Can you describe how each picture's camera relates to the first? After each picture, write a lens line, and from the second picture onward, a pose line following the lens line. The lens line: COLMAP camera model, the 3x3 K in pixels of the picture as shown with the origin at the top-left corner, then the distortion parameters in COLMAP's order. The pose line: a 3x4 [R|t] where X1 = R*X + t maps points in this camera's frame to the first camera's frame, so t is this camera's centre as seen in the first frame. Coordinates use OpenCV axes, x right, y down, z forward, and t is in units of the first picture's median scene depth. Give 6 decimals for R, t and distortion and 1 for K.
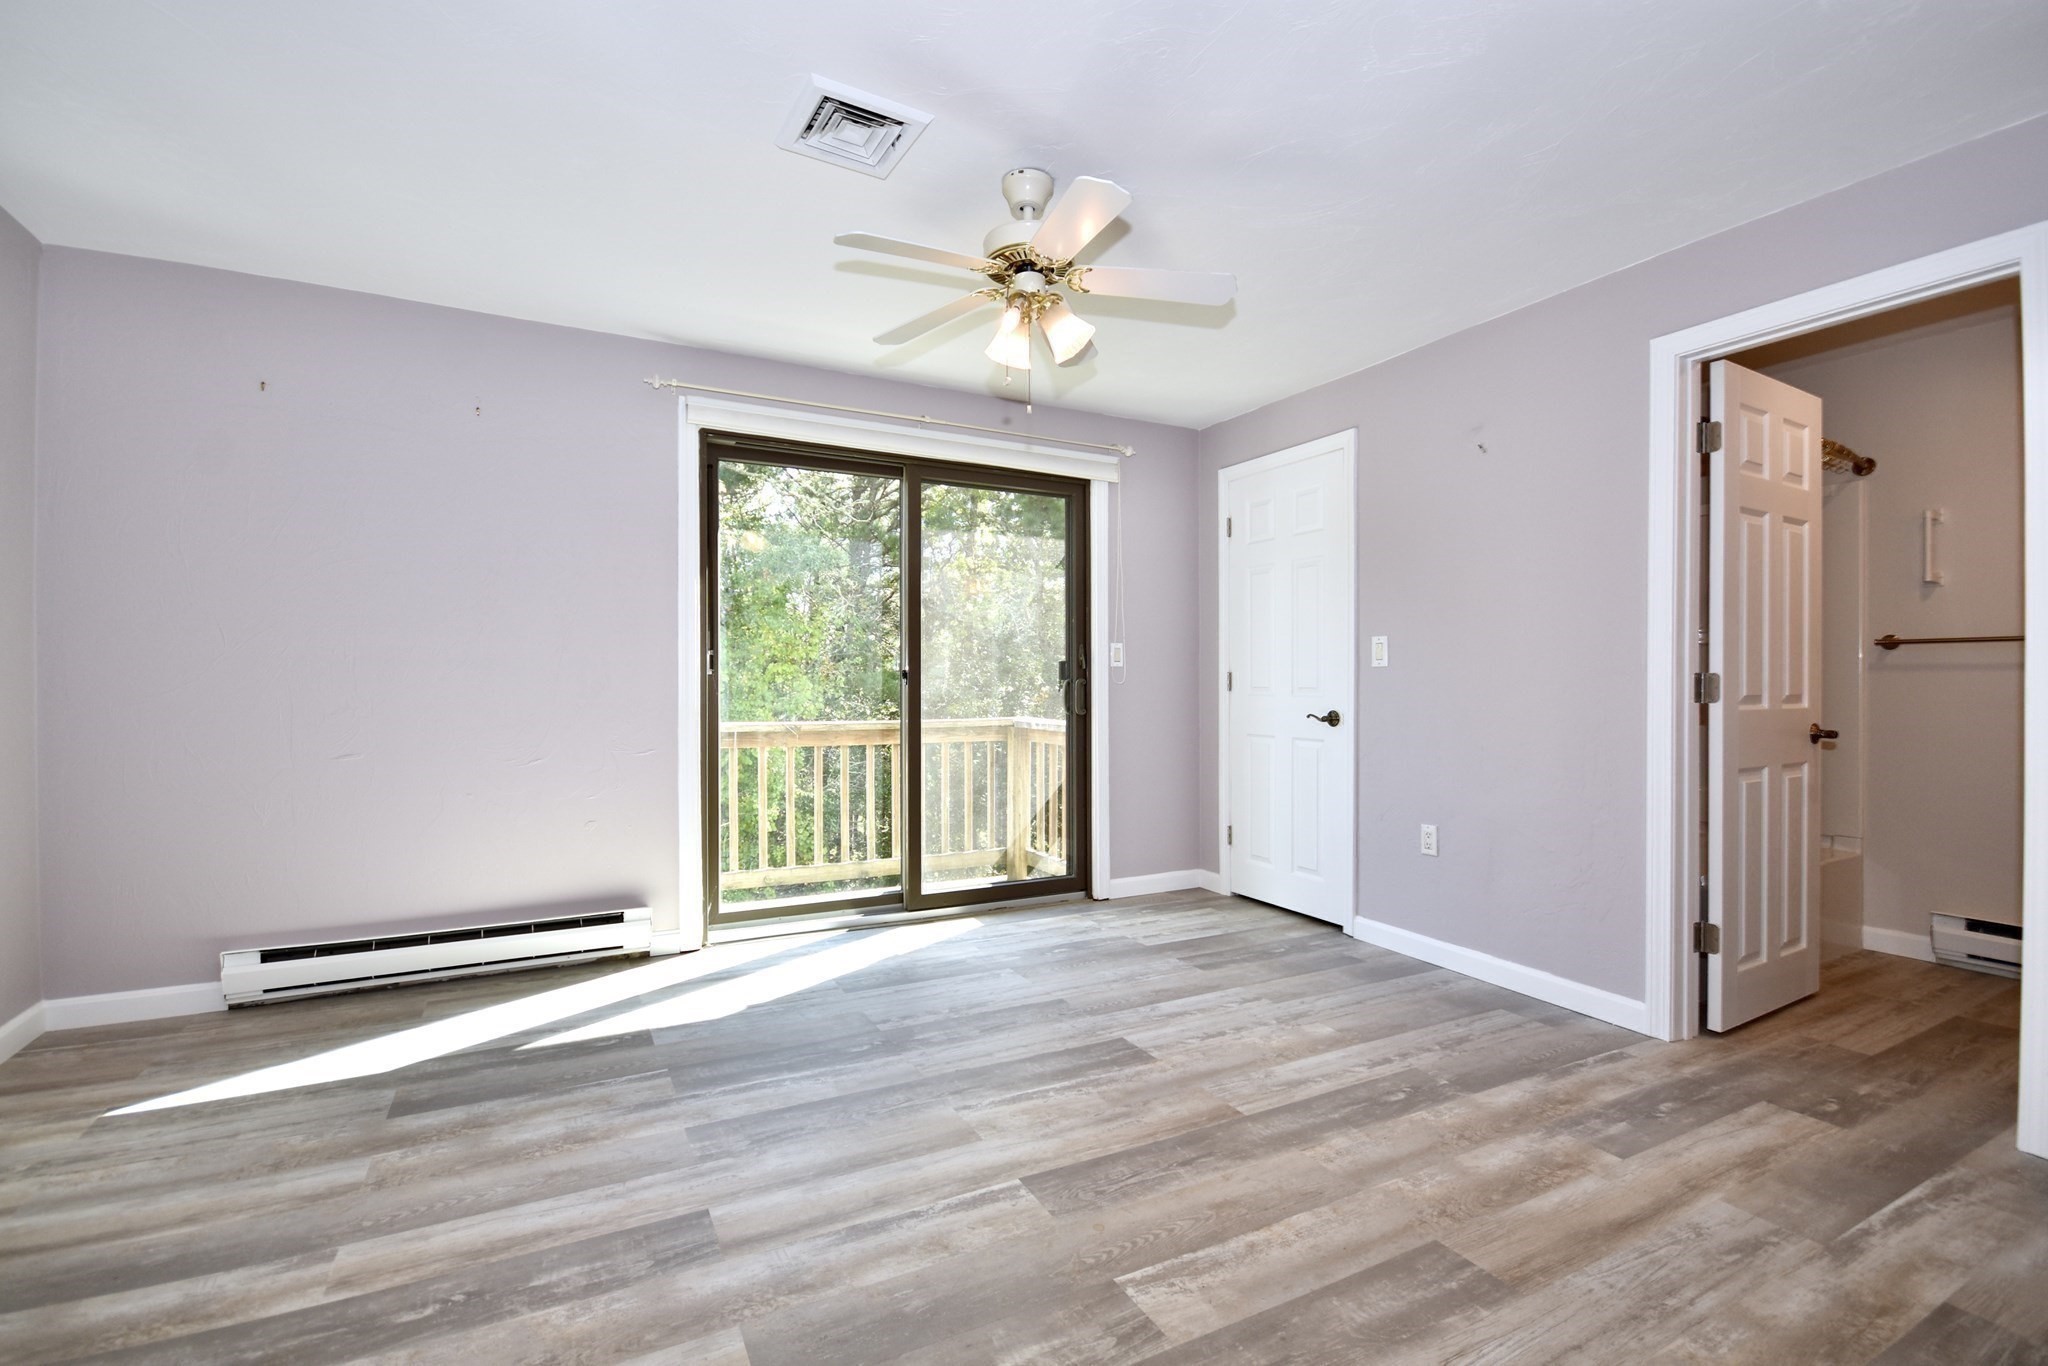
lens RADIAL K [[913.0, 0, 1021.9], [0, 913.0, 678.2], [0, 0, 1]] dist [0.001244, -0.001956]
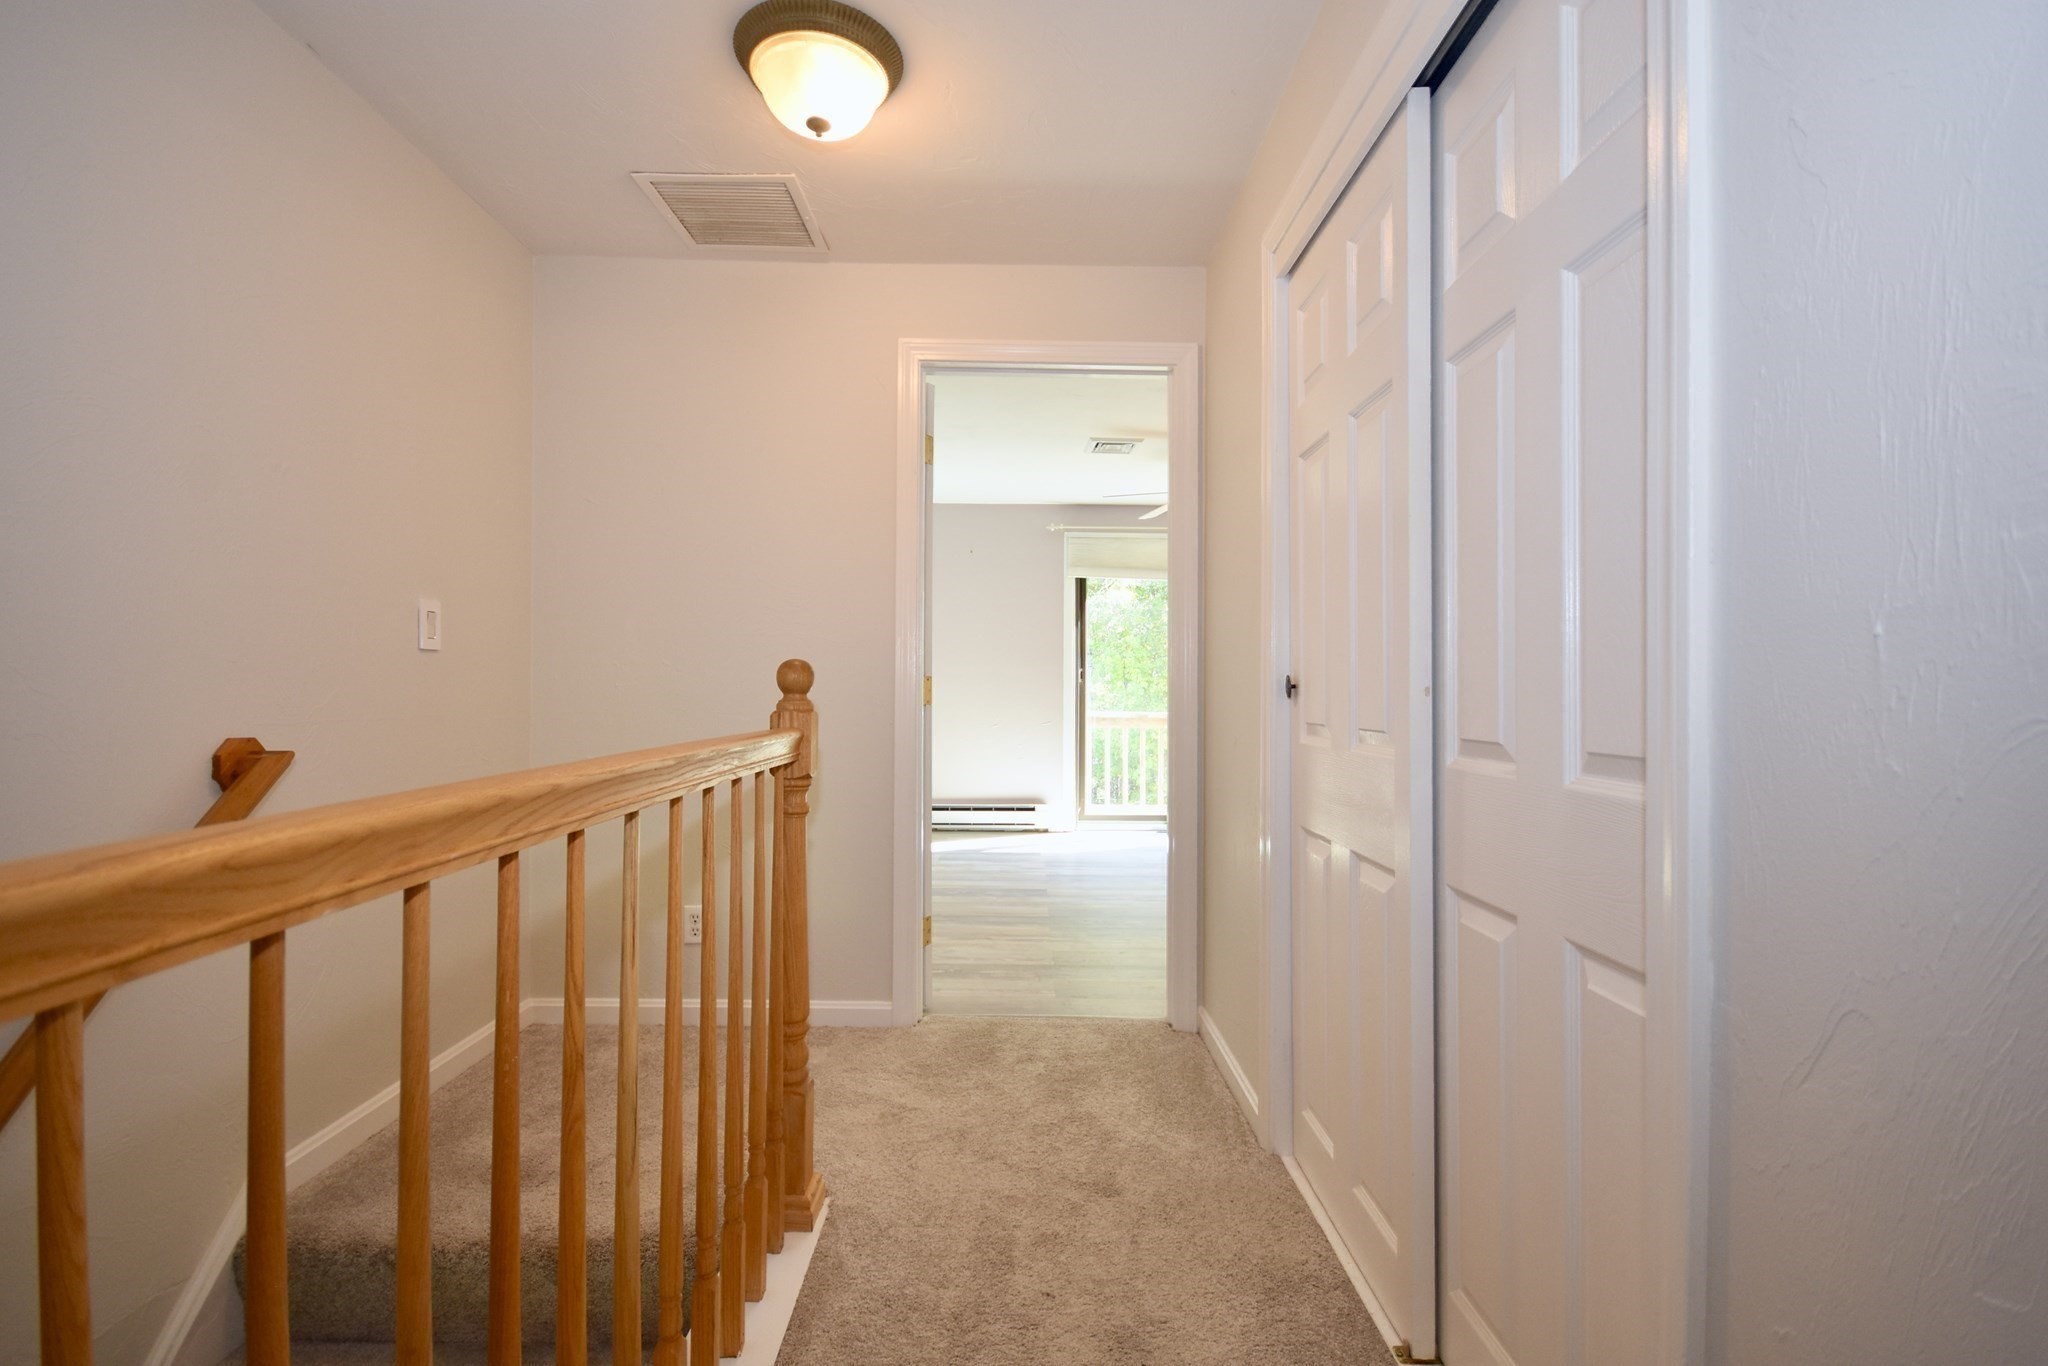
lens RADIAL K [[913.0, 0, 1037.5], [0, 913.0, 674.8], [0, 0, 1]] dist [0.001244, -0.001956]
pose [[0.895196, -0.004793, -0.445647, 0.625862], [0.000298, 0.999948, -0.010156, -0.001721], [0.445673, 0.008959, 0.895151, -1.057791]]
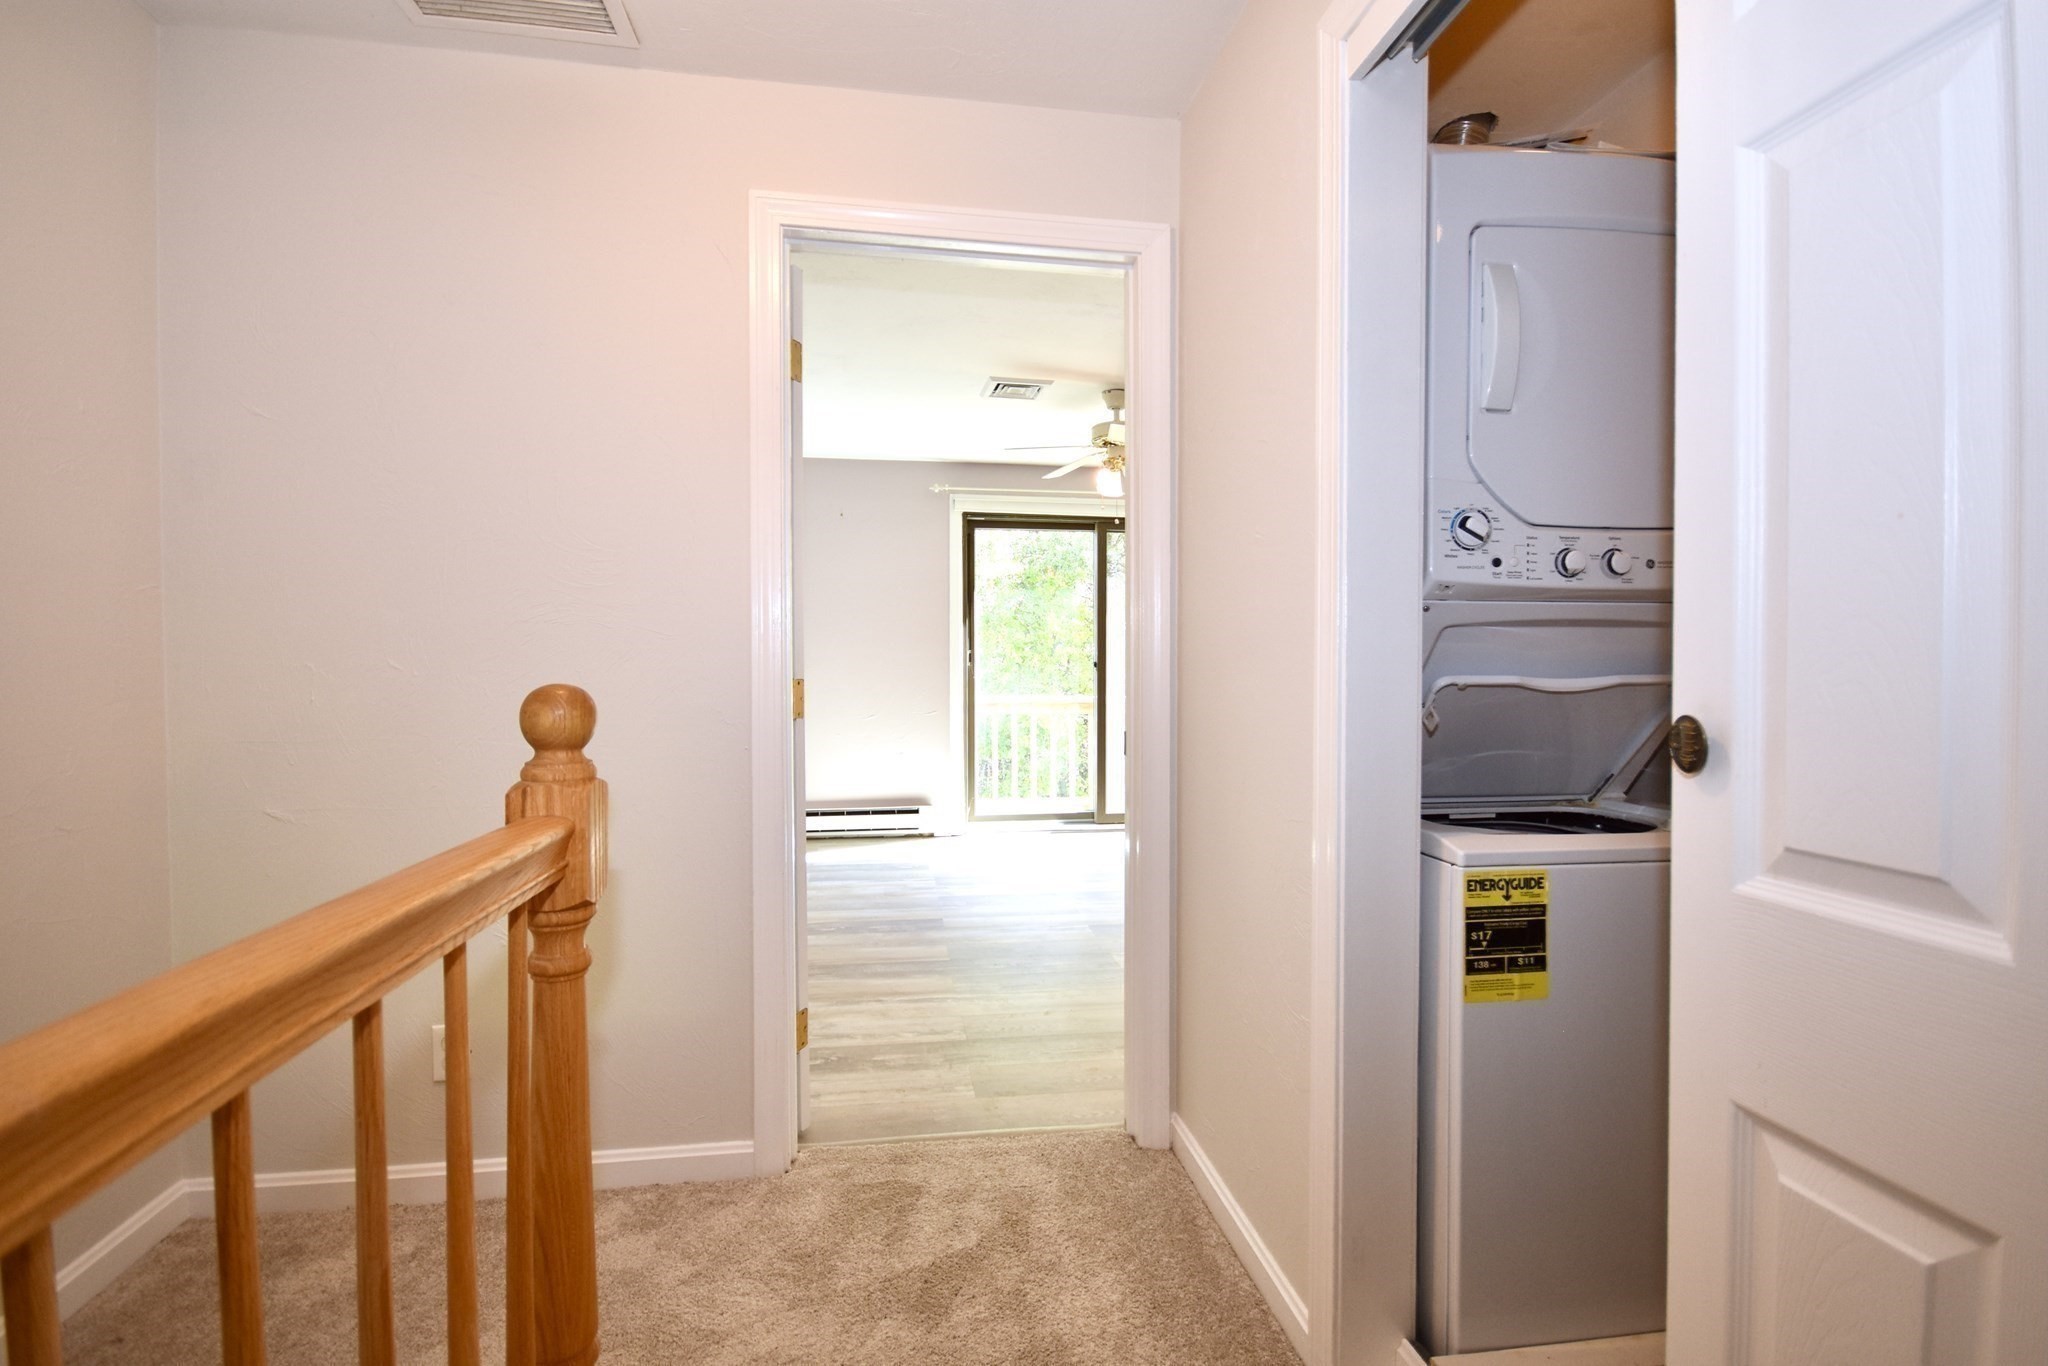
lens RADIAL K [[913.0, 0, 1029.7], [0, 913.0, 686.1], [0, 0, 1]] dist [0.001244, -0.001956]
pose [[0.948595, 0.007049, -0.316414, 0.427592], [0.003655, 0.999441, 0.033225, -0.035713], [0.316471, -0.032673, 0.948039, -0.776043]]
